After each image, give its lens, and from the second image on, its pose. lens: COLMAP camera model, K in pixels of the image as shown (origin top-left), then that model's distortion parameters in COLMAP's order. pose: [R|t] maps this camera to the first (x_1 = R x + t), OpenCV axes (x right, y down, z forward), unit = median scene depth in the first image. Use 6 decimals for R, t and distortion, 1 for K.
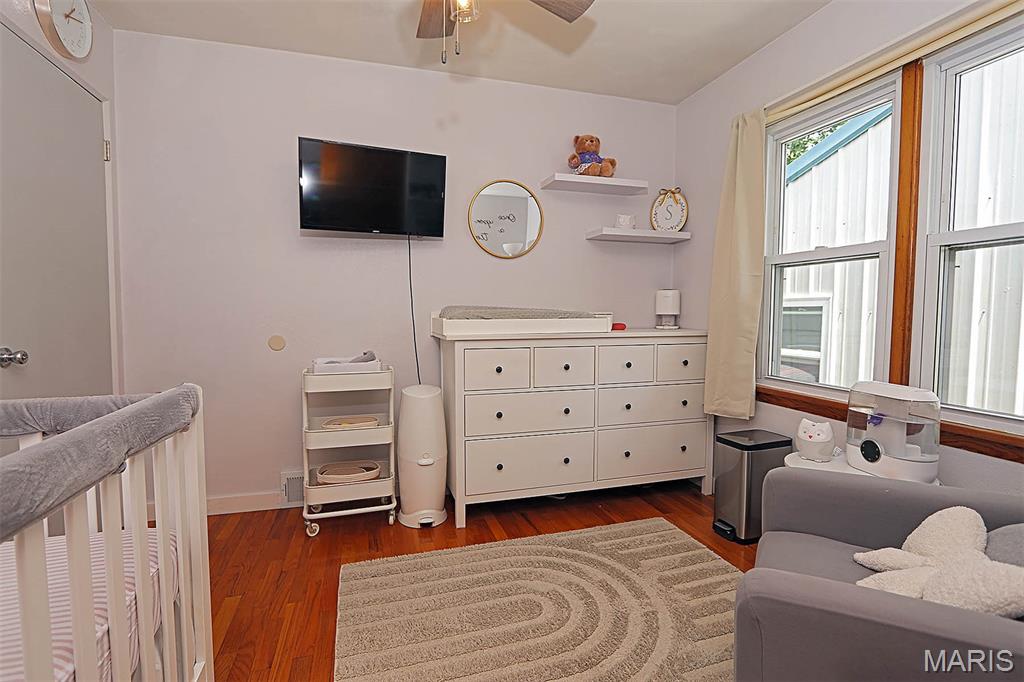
lens RADIAL K [[474.6, 0, 507.8], [0, 474.6, 340.7], [0, 0, 1]] dist [-0.017418, 0.002483]
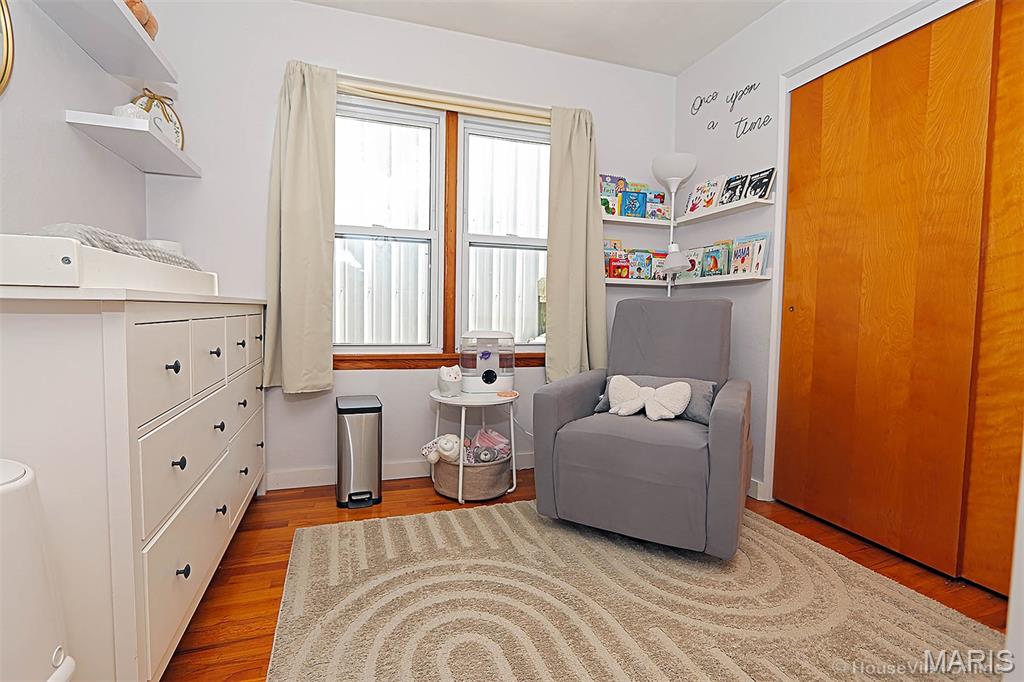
lens RADIAL K [[474.6, 0, 506.7], [0, 474.6, 340.2], [0, 0, 1]] dist [-0.017418, 0.002483]
pose [[-0.031026, -0.047021, 0.998412, -0.587188], [0.047427, 0.997698, 0.048461, 0.045368], [-0.998393, 0.048856, -0.028724, 0.837705]]
